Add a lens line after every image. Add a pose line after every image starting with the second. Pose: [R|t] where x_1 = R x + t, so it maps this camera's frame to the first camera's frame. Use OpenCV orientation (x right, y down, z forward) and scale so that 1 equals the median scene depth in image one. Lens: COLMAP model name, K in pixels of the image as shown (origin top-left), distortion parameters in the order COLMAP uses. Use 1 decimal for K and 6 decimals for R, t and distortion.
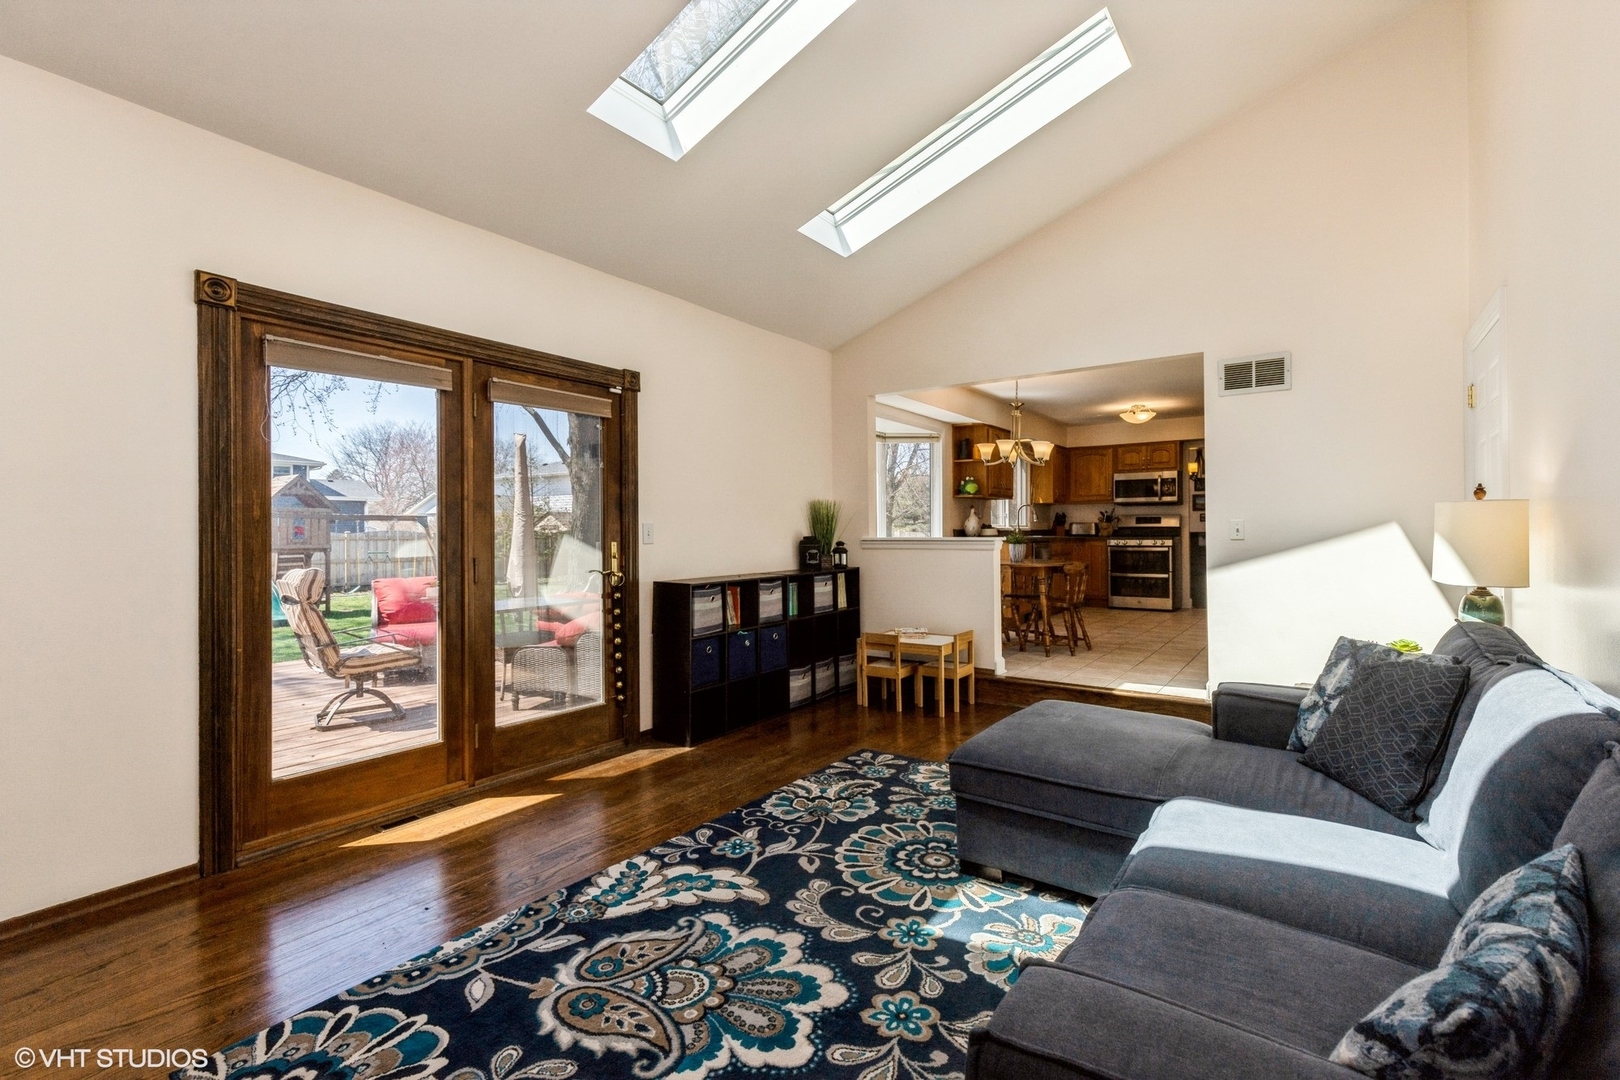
lens RADIAL K [[737.2, 0, 812.1], [0, 737.2, 538.9], [0, 0, 1]] dist [-0.002593, 0.000022]
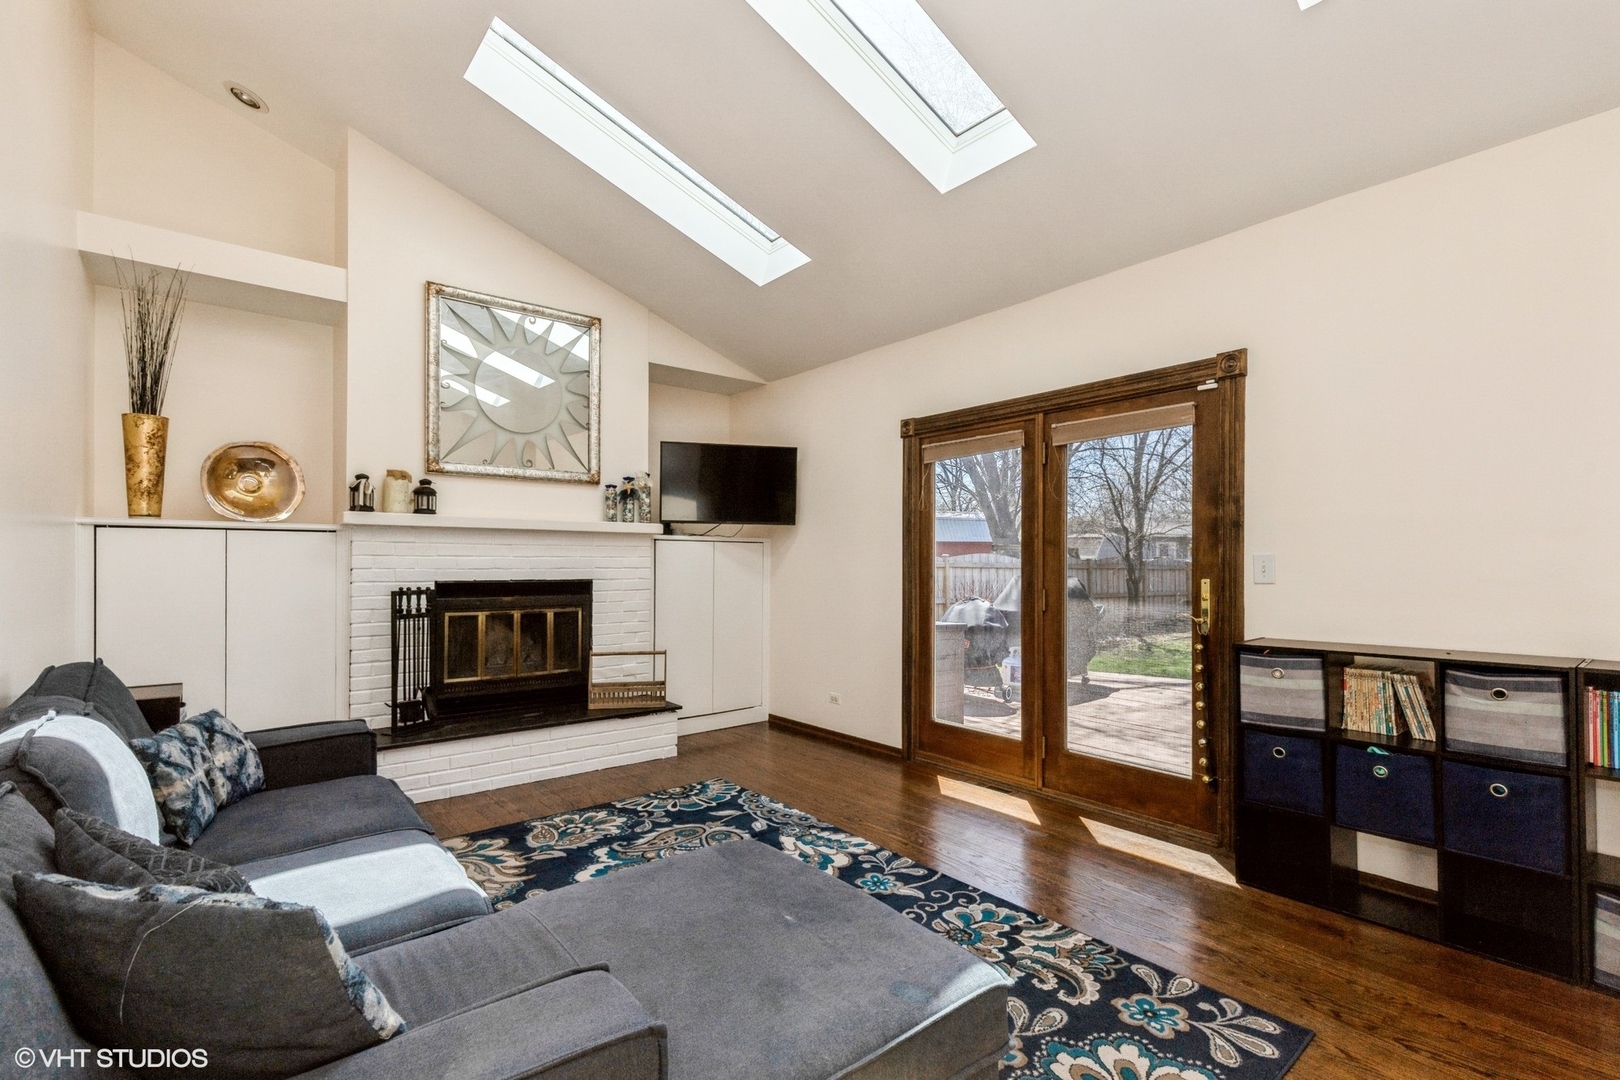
lens RADIAL K [[737.2, 0, 808.4], [0, 737.2, 545.7], [0, 0, 1]] dist [-0.002593, 0.000022]
pose [[-0.275499, -0.016771, -0.961155, 0.868058], [-0.008624, 0.999851, -0.014974, -0.021963], [0.961263, 0.004164, -0.275602, 1.154858]]
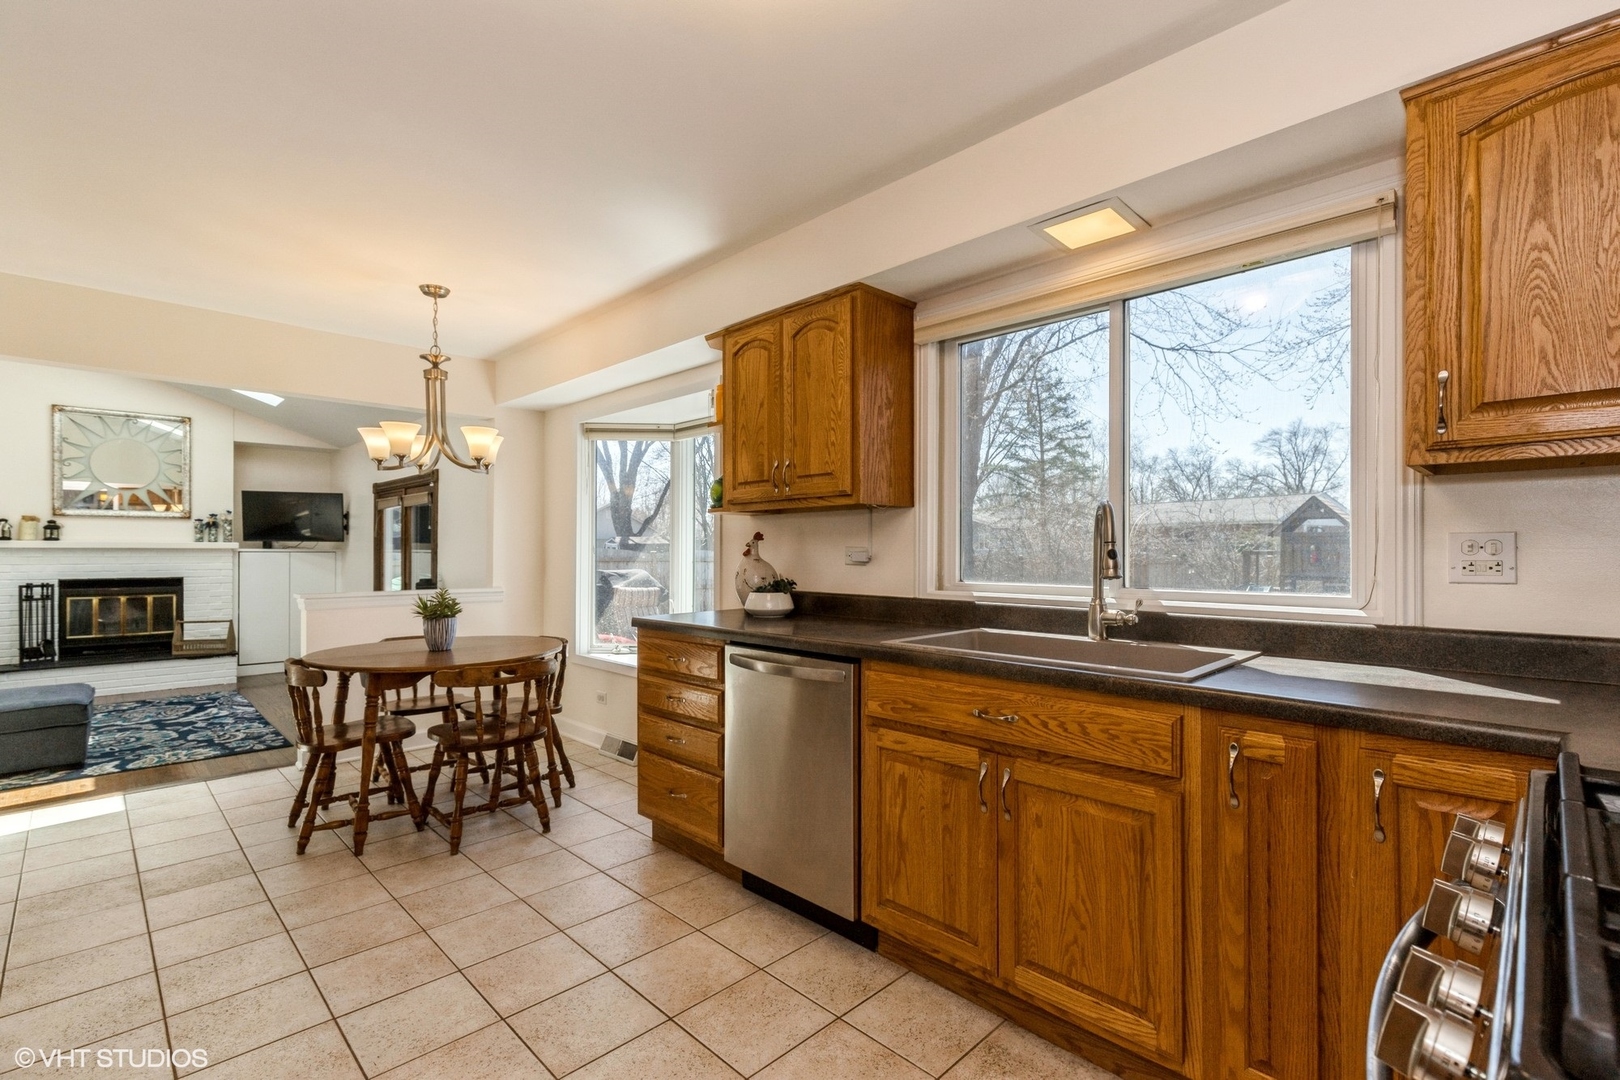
lens RADIAL K [[737.2, 0, 814.9], [0, 737.2, 549.5], [0, 0, 1]] dist [-0.002593, 0.000022]
pose [[-0.159870, -0.001891, -0.987136, 1.731901], [-0.000512, 0.999998, -0.001833, -0.065430], [0.987138, 0.000212, -0.159871, 2.991574]]
